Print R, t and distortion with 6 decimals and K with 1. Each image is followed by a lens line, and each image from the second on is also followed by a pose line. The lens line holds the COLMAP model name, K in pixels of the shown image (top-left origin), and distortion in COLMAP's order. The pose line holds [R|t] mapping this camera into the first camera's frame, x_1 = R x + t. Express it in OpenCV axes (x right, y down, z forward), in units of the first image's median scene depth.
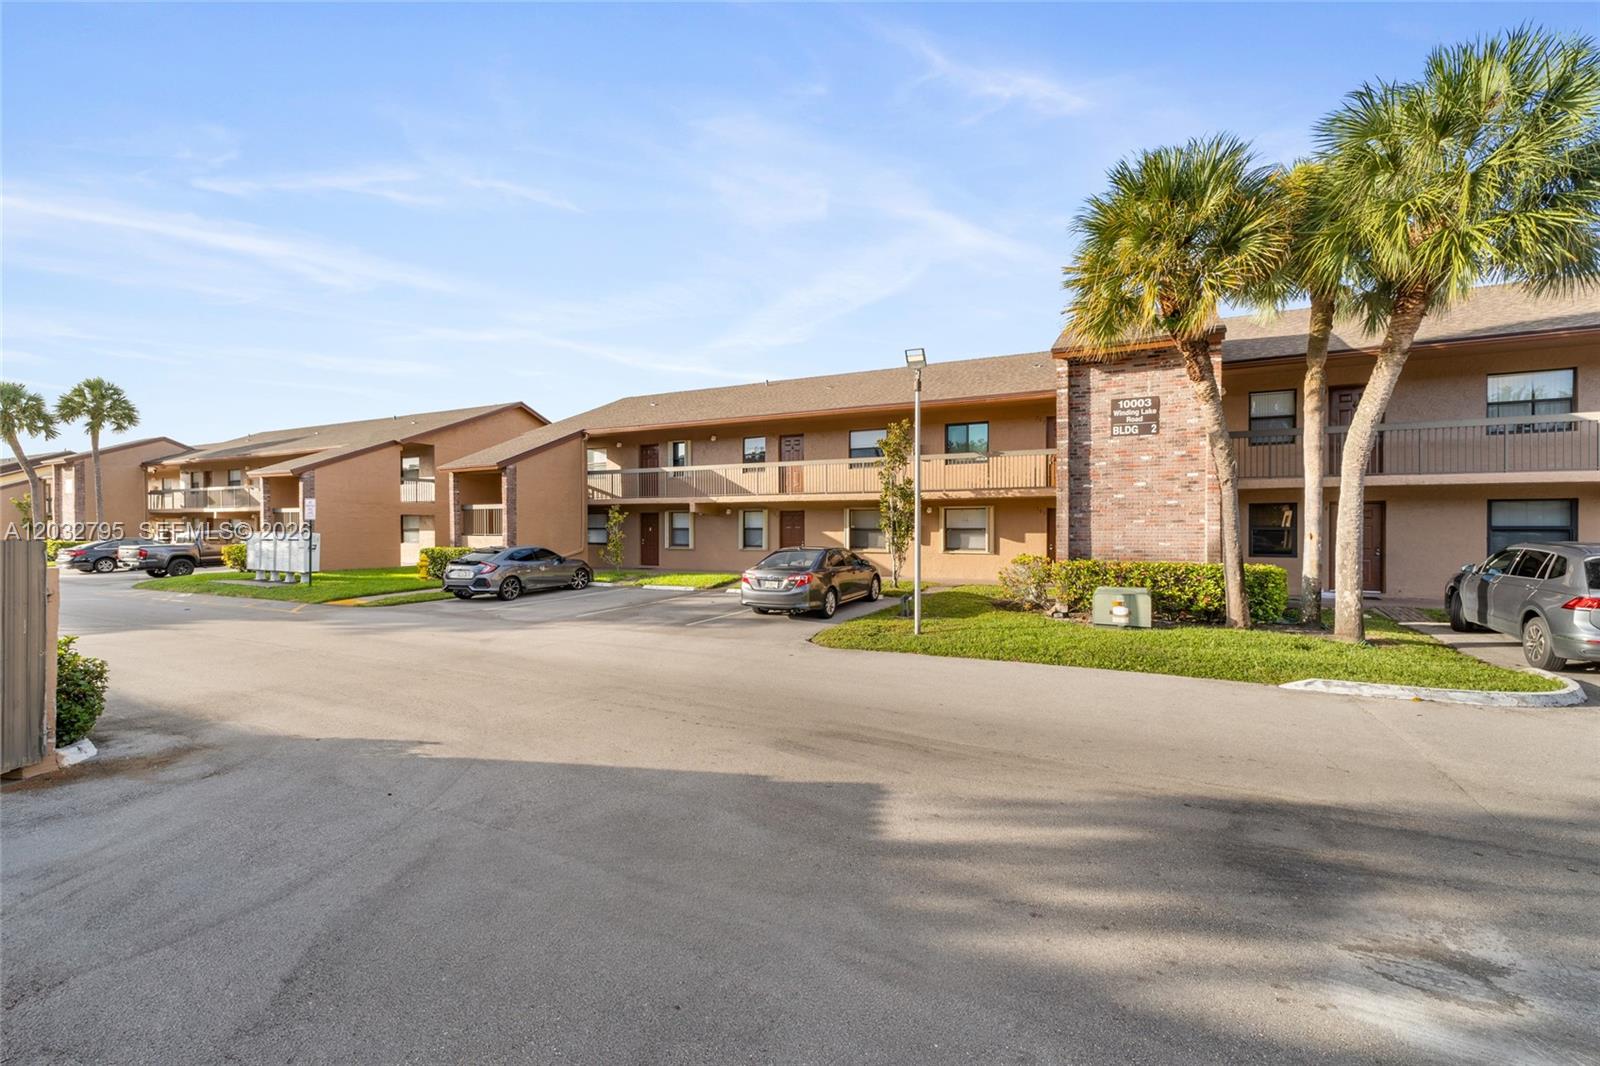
lens RADIAL K [[682.4, 0, 803.8], [0, 682.4, 530.2], [0, 0, 1]] dist [-0.000762, 0.012892]
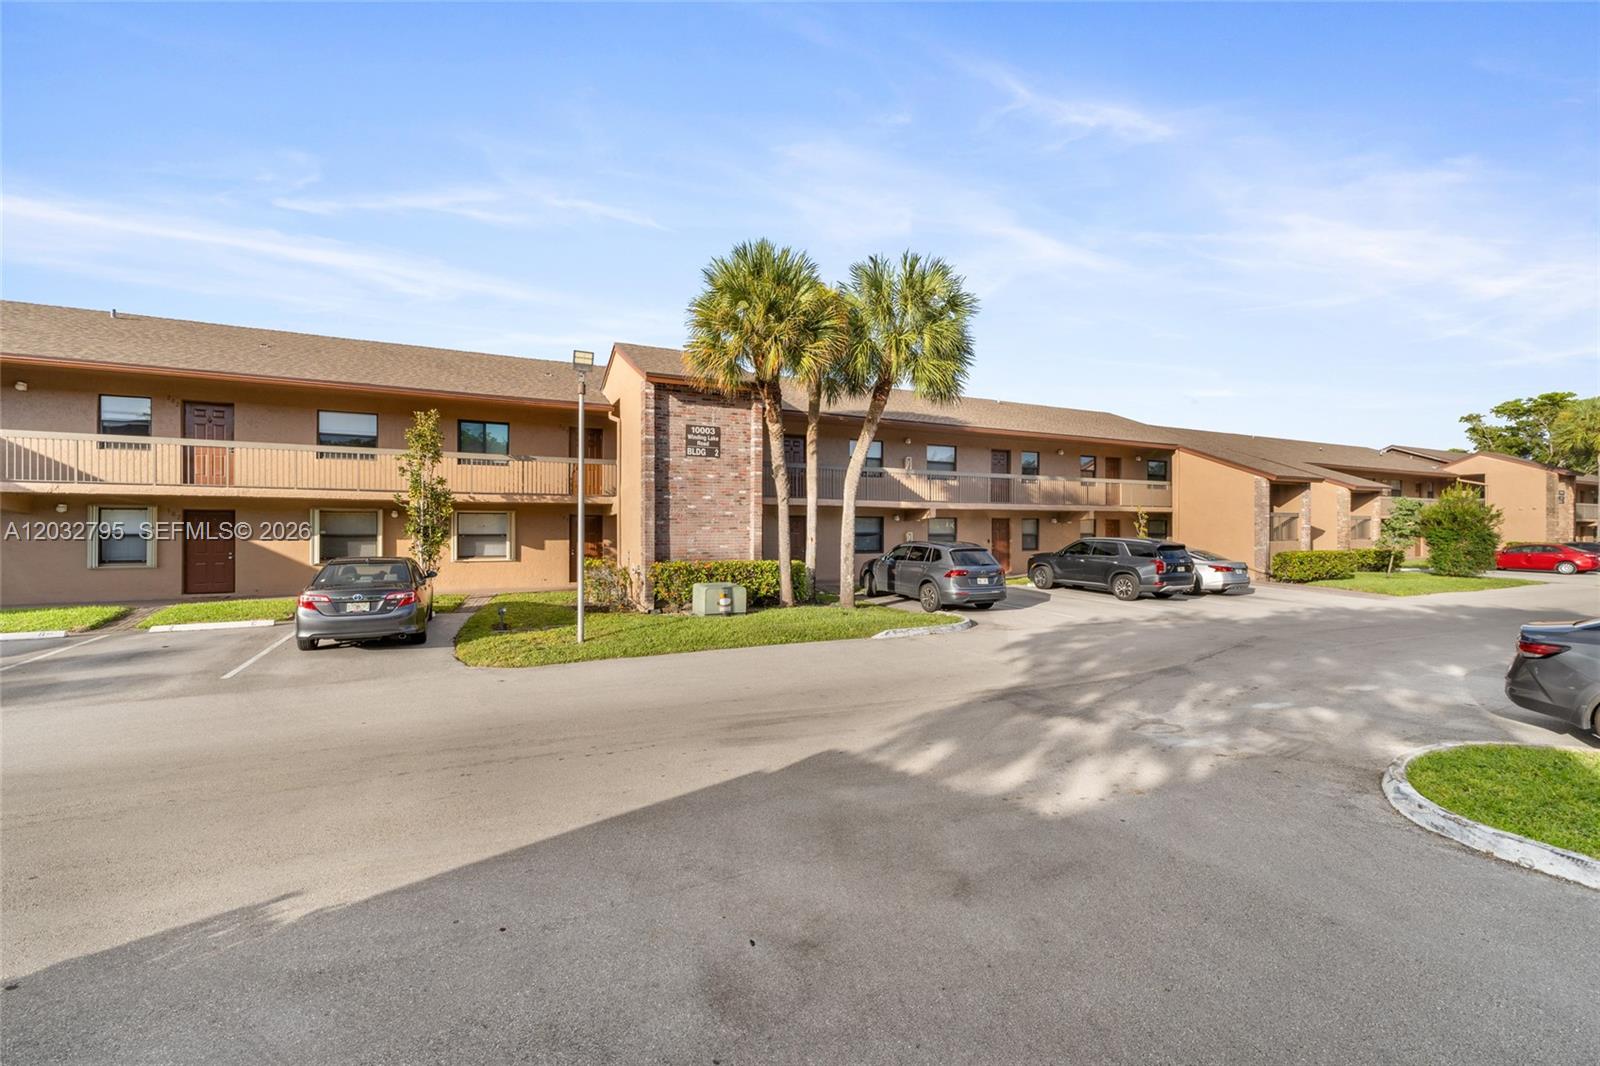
lens RADIAL K [[682.4, 0, 803.8], [0, 682.4, 530.2], [0, 0, 1]] dist [-0.000762, 0.012892]
pose [[0.592685, 0.004764, 0.805420, -0.381248], [0.004045, 0.999952, -0.008891, 0.002079], [-0.805424, 0.008528, 0.592638, 0.143896]]
